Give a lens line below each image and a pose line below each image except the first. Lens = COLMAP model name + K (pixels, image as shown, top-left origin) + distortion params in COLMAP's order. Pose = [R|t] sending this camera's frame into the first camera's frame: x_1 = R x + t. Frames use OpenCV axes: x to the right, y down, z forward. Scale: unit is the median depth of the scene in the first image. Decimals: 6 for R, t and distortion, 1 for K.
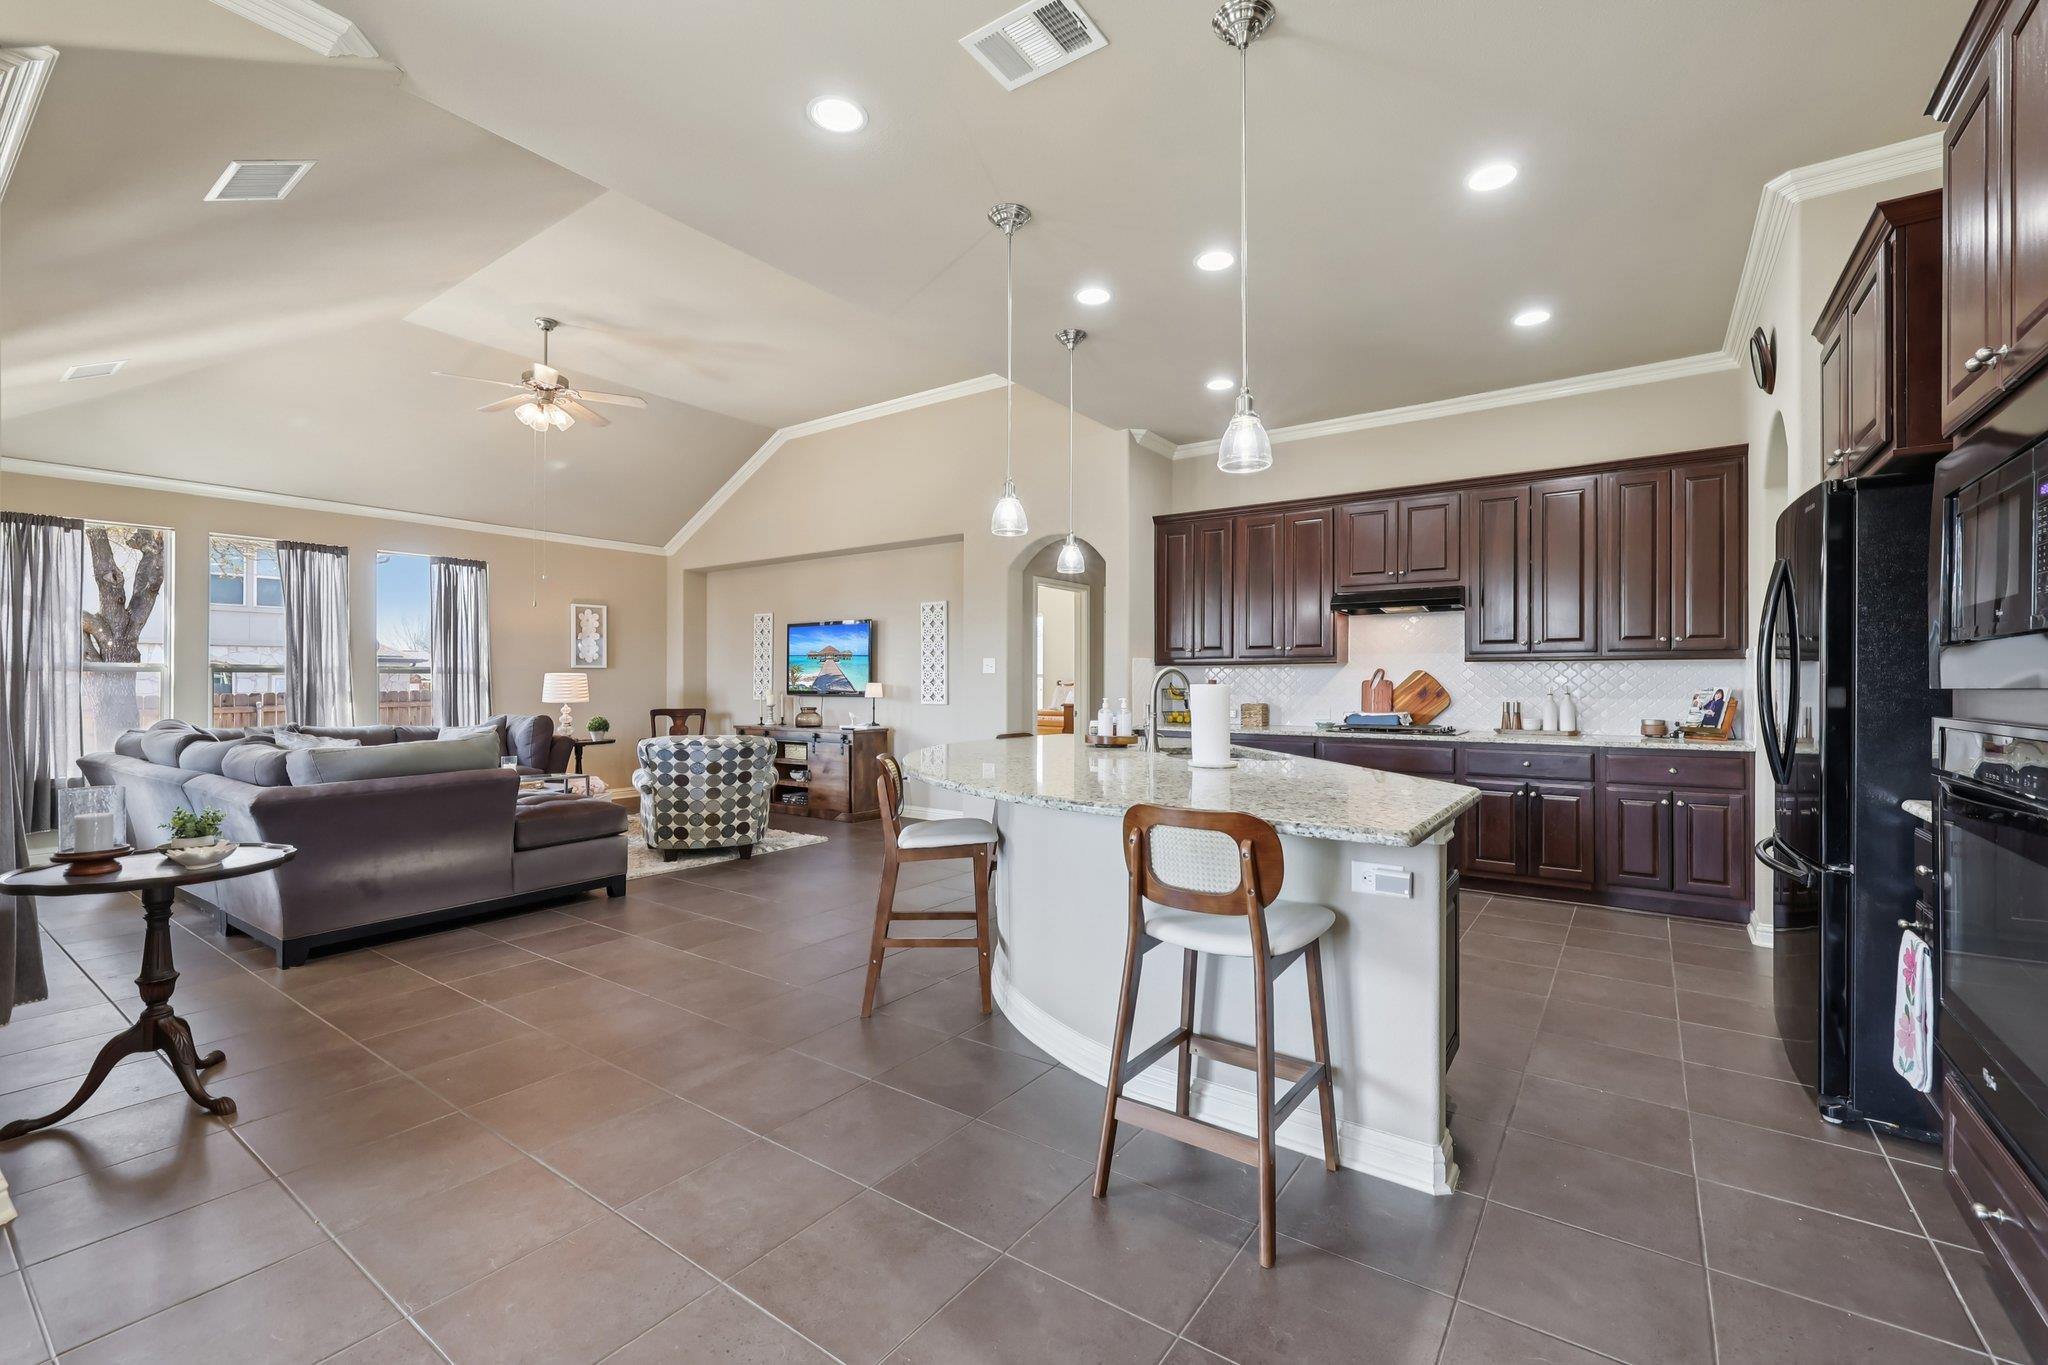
lens RADIAL K [[862.5, 0, 1028.4], [0, 862.5, 676.8], [0, 0, 1]] dist [-0.000045, -0.000570]
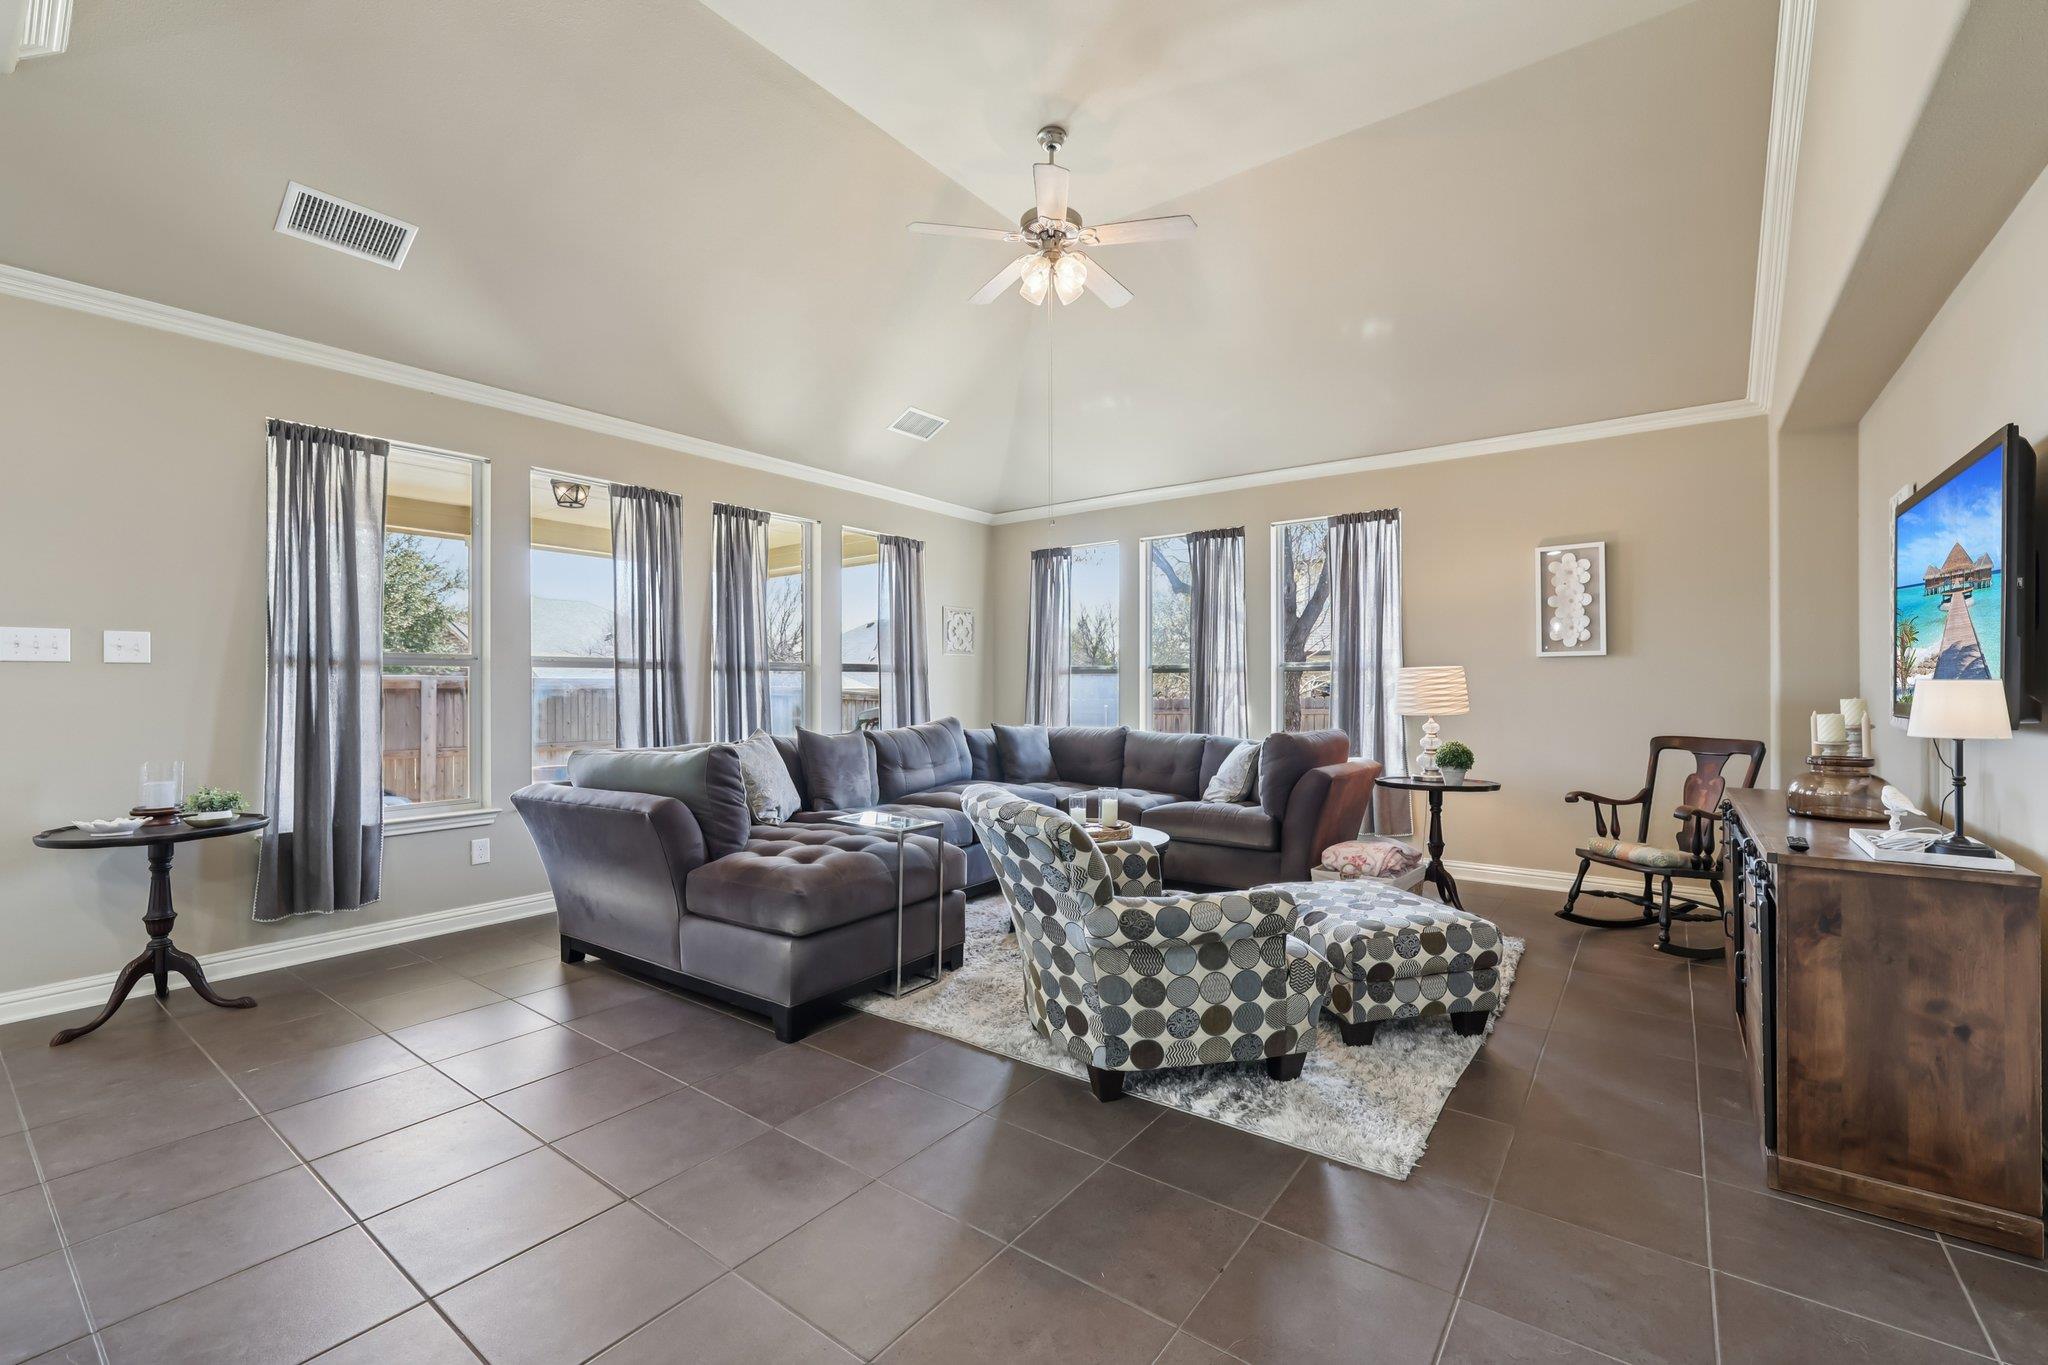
lens RADIAL K [[862.5, 0, 1029.9], [0, 862.5, 680.5], [0, 0, 1]] dist [-0.000045, -0.000570]
pose [[-0.016893, -0.005910, -0.999840, 0.099029], [0.008949, 0.999942, -0.006062, 0.009286], [0.999817, -0.009050, -0.016839, 1.004654]]
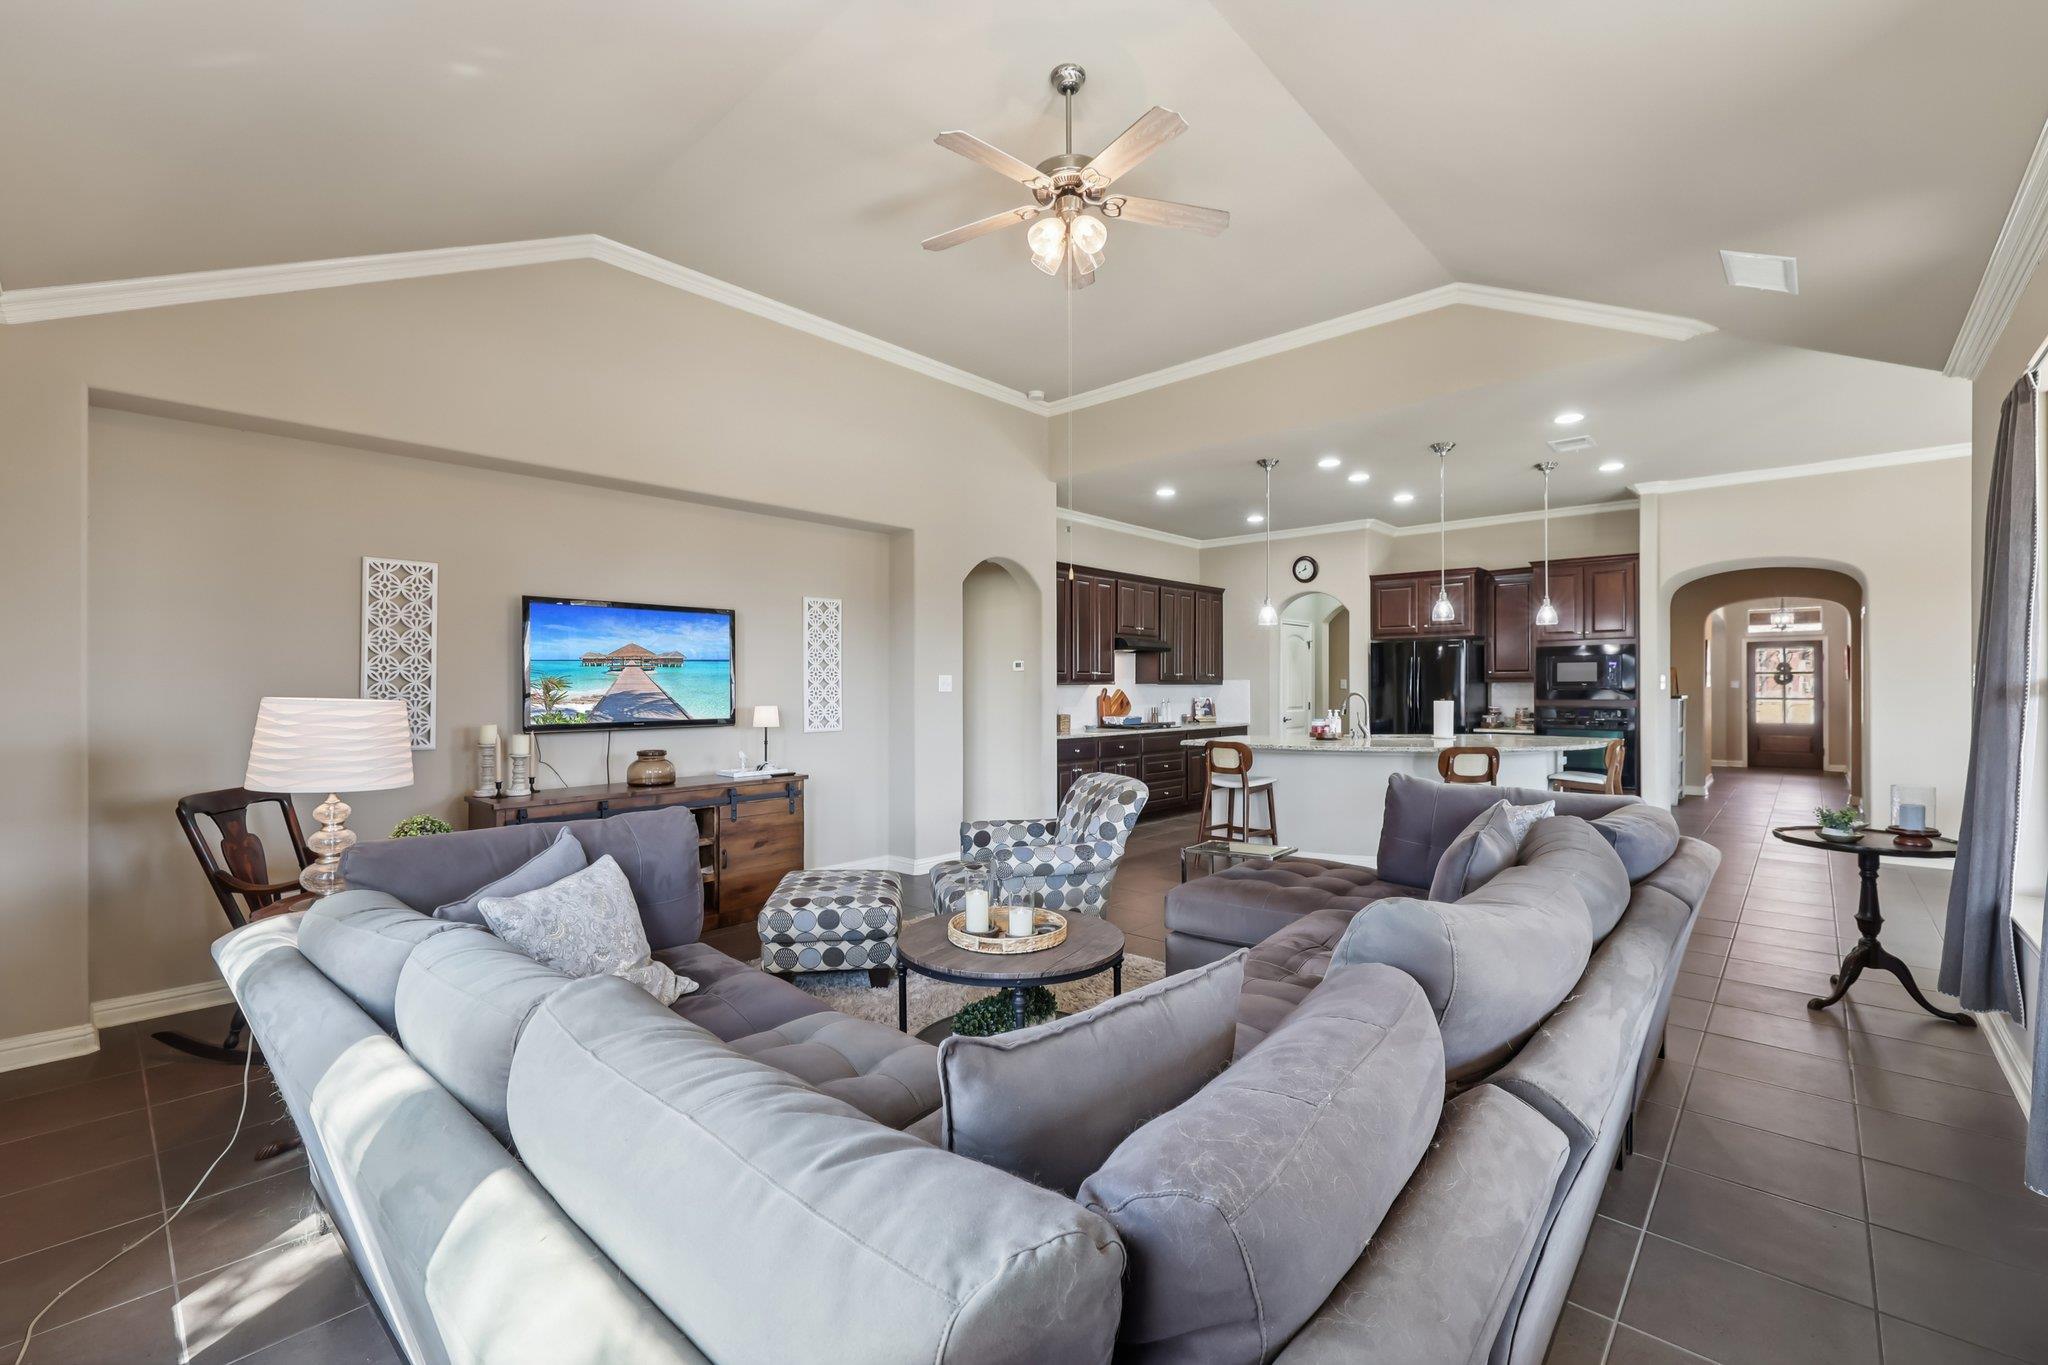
lens RADIAL K [[862.5, 0, 1022.7], [0, 862.5, 687.9], [0, 0, 1]] dist [-0.000045, -0.000570]
pose [[0.122061, -0.001851, 0.992521, -1.137593], [-0.005355, 0.999982, 0.002524, -0.013036], [-0.992508, -0.005623, 0.122049, 0.974531]]
